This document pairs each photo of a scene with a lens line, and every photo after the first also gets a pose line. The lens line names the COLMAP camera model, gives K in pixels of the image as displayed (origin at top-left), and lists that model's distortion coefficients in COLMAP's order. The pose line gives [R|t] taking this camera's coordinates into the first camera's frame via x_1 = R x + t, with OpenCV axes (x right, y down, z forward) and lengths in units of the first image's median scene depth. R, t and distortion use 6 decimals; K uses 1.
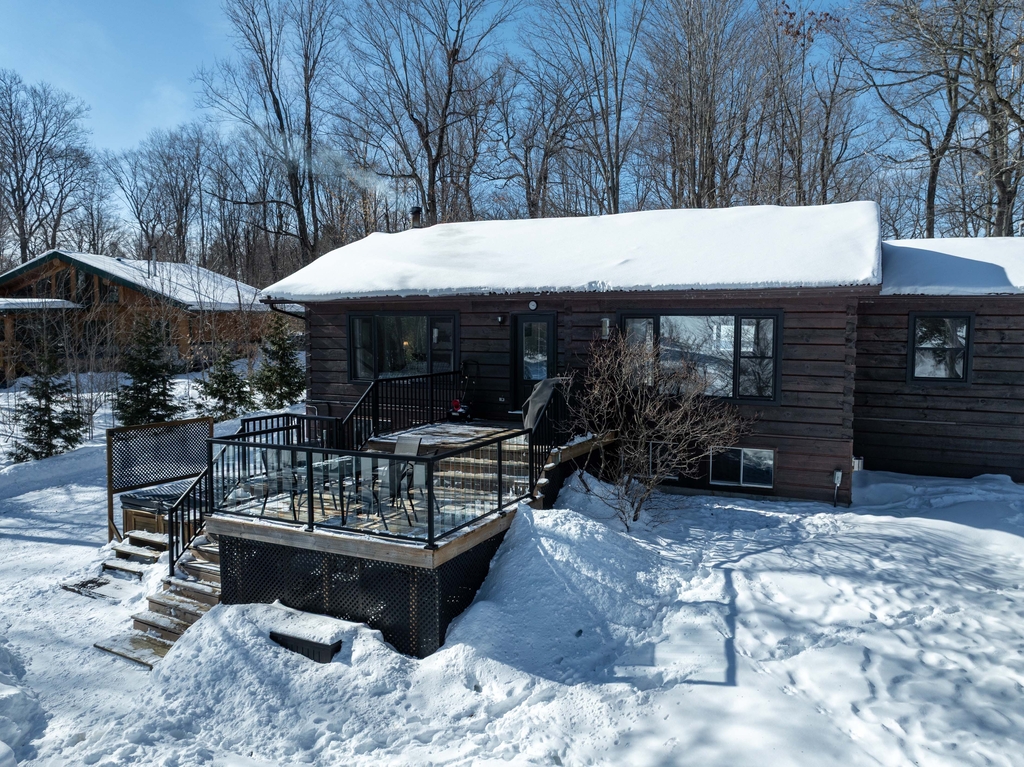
lens RADIAL K [[732.0, 0, 513.2], [0, 732.0, 382.3], [0, 0, 1]] dist [-0.031295, -0.006127]
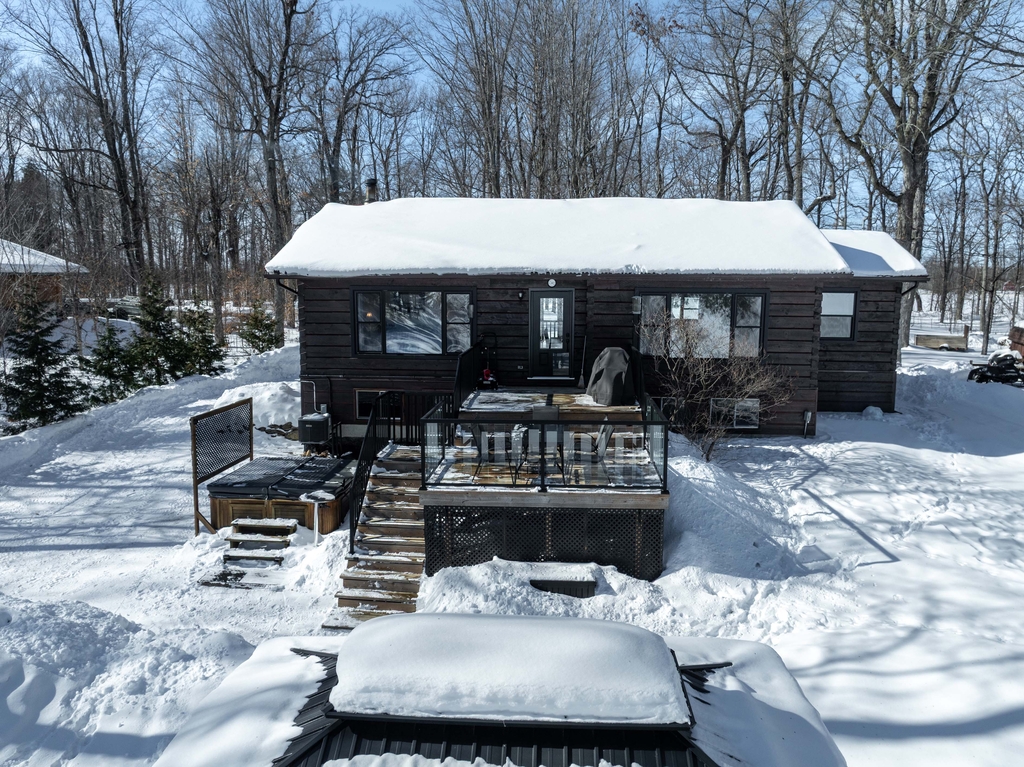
lens RADIAL K [[732.0, 0, 513.2], [0, 732.0, 382.3], [0, 0, 1]] dist [-0.031295, -0.006127]
pose [[0.929861, -0.049798, 0.364526, -0.574915], [0.027254, 0.997398, 0.066735, -0.037561], [-0.366901, -0.052119, 0.928799, -0.040816]]
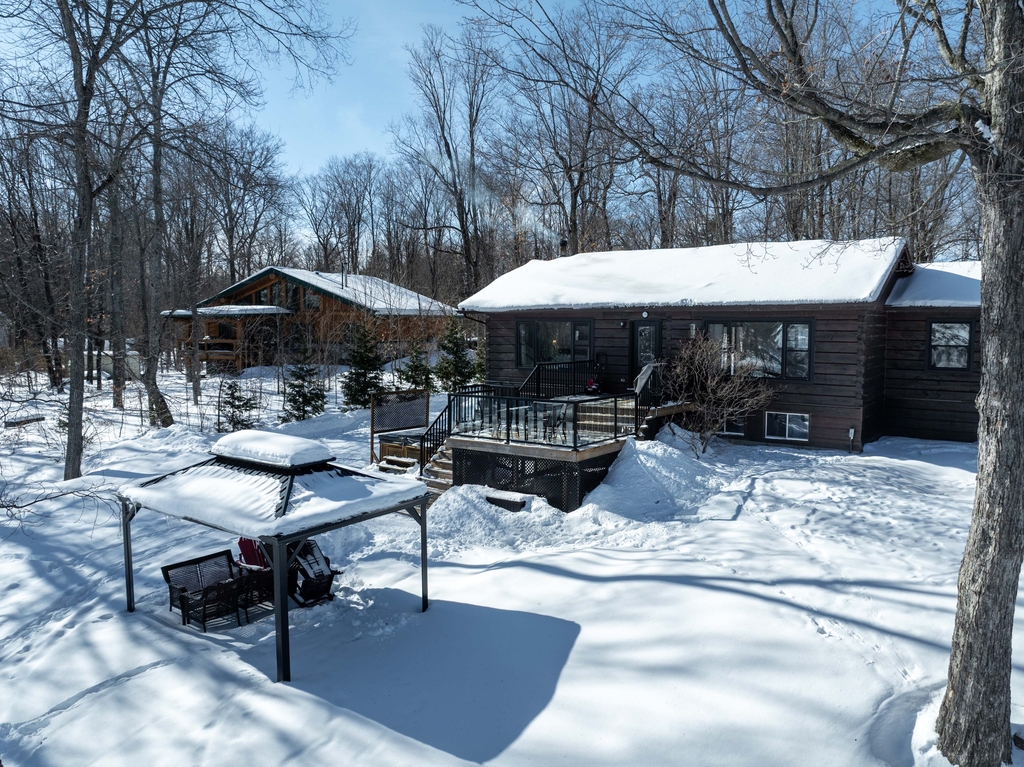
lens RADIAL K [[732.0, 0, 513.2], [0, 732.0, 382.3], [0, 0, 1]] dist [-0.031295, -0.006127]
pose [[0.982604, 0.013767, -0.185201, 0.051546], [-0.014055, 0.999901, -0.000244, 0.041485], [0.185179, 0.002843, 0.982701, -0.595814]]
